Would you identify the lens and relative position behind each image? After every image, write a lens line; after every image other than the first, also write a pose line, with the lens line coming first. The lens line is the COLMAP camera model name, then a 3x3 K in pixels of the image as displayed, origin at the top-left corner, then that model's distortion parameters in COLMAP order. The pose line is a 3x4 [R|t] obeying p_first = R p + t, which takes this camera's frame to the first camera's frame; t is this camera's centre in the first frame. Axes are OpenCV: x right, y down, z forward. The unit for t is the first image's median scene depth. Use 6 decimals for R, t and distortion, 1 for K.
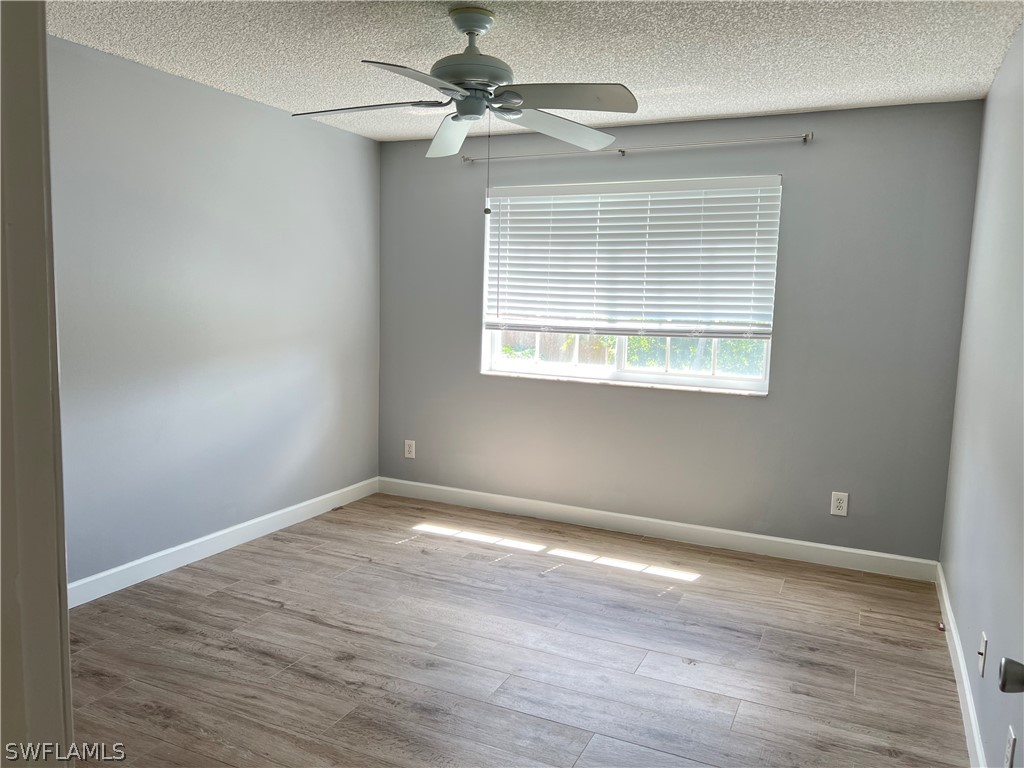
lens RADIAL K [[765.2, 0, 512.0], [0, 765.2, 384.0], [0, 0, 1]] dist [0.056112, -0.000645]
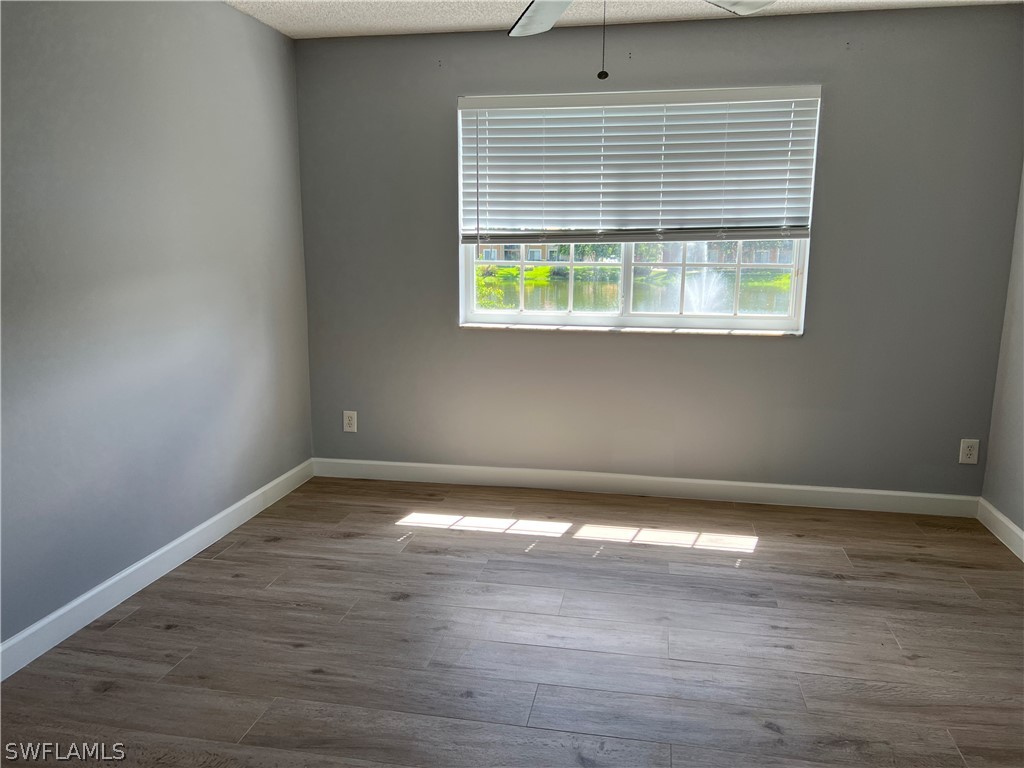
lens RADIAL K [[837.2, 0, 512.0], [0, 837.2, 384.0], [0, 0, 1]] dist [0.064883, -0.002243]
pose [[0.969587, -0.067364, 0.235292, -0.219843], [0.051089, 0.995904, 0.074600, -0.017928], [-0.239354, -0.060310, 0.969057, 0.104488]]
